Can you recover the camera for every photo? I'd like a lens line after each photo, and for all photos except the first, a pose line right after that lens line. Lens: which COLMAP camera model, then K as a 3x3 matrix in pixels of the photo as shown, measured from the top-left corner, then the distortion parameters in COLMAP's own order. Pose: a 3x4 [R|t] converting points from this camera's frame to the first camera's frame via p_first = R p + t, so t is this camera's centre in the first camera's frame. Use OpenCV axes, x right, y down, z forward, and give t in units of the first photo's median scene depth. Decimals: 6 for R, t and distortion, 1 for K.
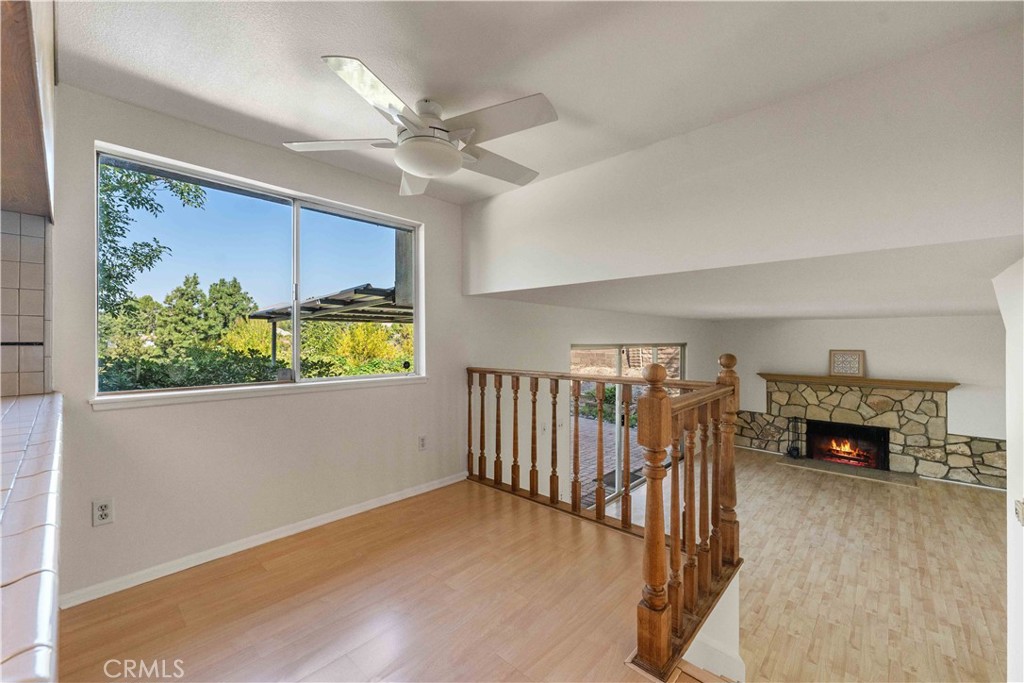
lens RADIAL K [[416.3, 0, 506.1], [0, 416.3, 338.7], [0, 0, 1]] dist [0.007600, 0.001892]
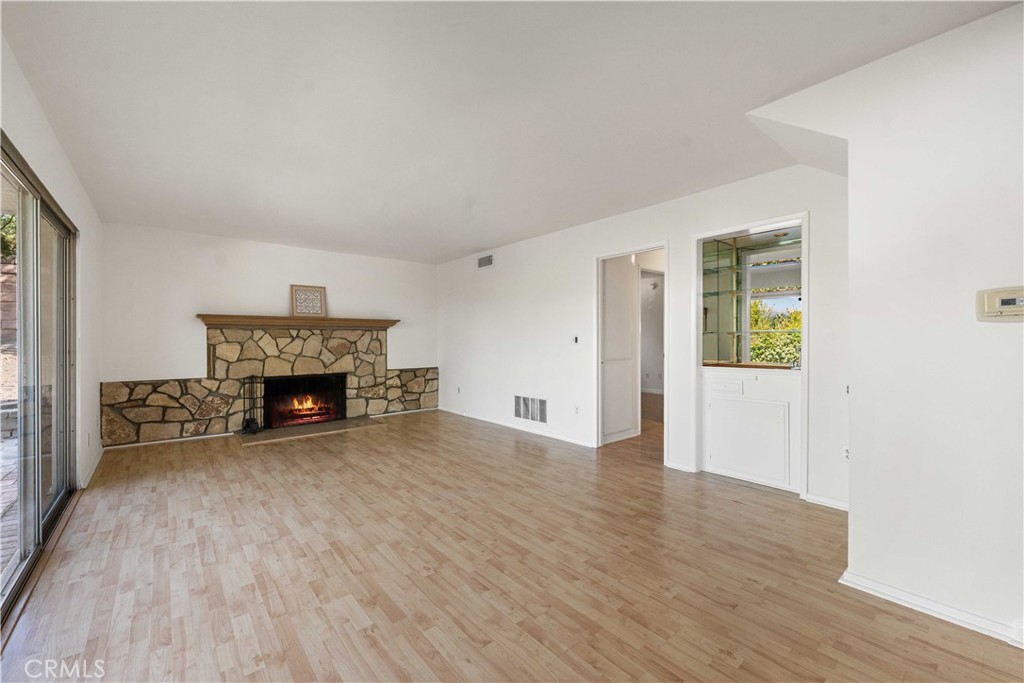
lens RADIAL K [[416.3, 0, 492.9], [0, 416.3, 342.1], [0, 0, 1]] dist [0.007600, 0.001892]
pose [[0.154215, -0.010714, 0.987979, 0.063513], [0.001730, 0.999943, 0.010573, 0.142628], [-0.988036, 0.000079, 0.154225, 0.563496]]
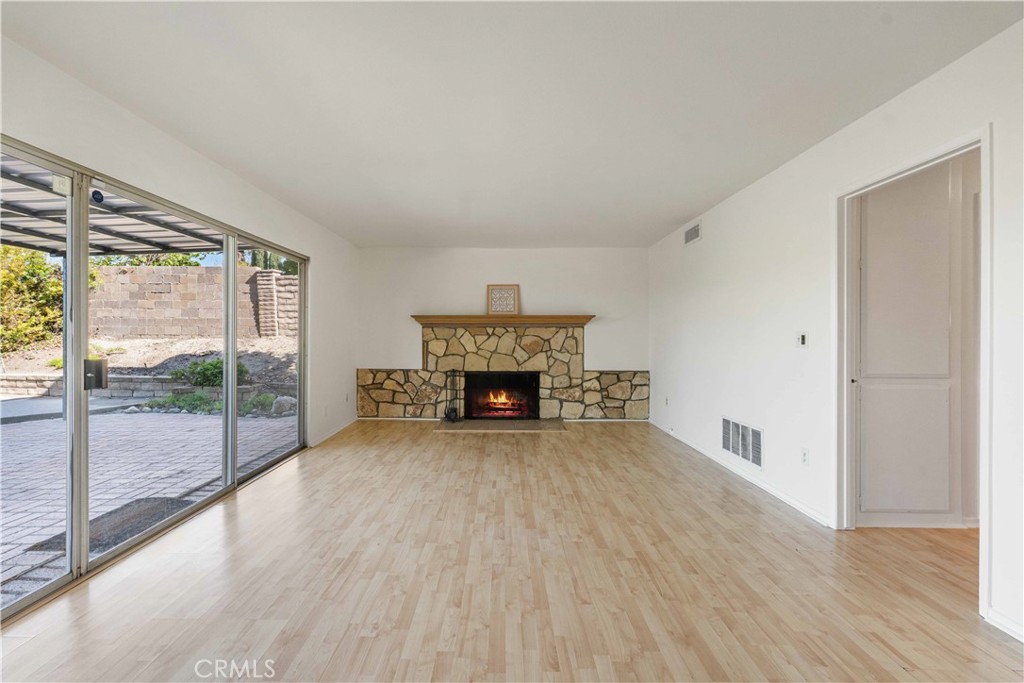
lens RADIAL K [[416.3, 0, 493.4], [0, 416.3, 338.2], [0, 0, 1]] dist [0.007600, 0.001892]
pose [[0.750328, -0.005910, 0.661040, 0.265599], [0.000659, 0.999966, 0.008193, 0.140850], [-0.661066, -0.005712, 0.750306, 0.417648]]
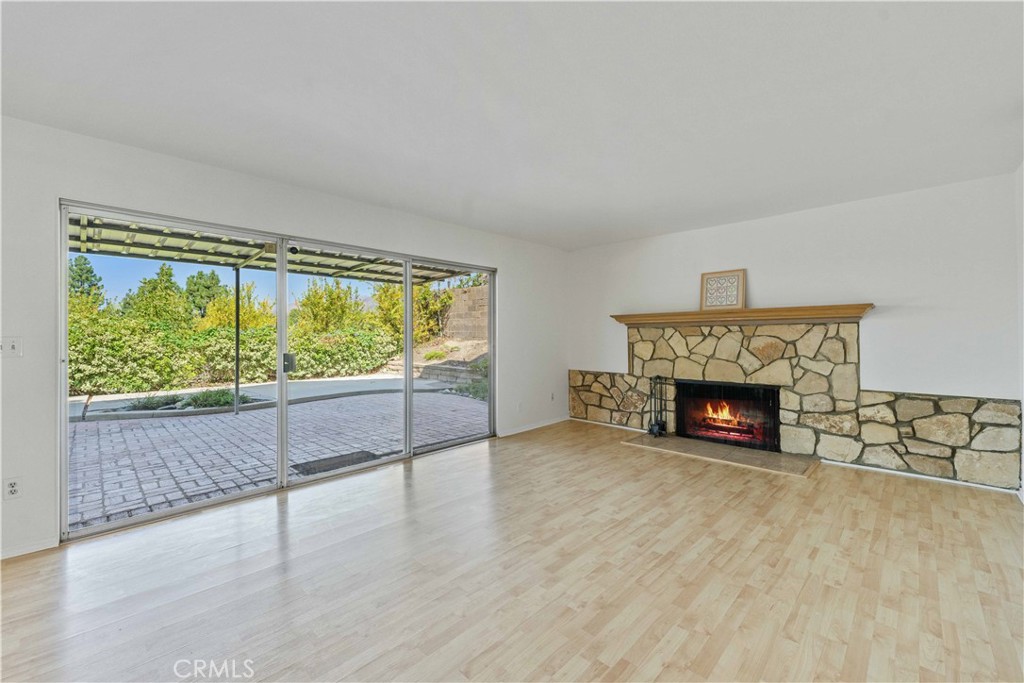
lens RADIAL K [[416.3, 0, 502.9], [0, 416.3, 334.7], [0, 0, 1]] dist [0.007600, 0.001892]
pose [[0.999387, -0.007397, -0.034231, 0.533978], [0.007182, 0.999954, -0.006407, 0.141635], [0.034277, 0.006157, 0.999393, 0.360788]]
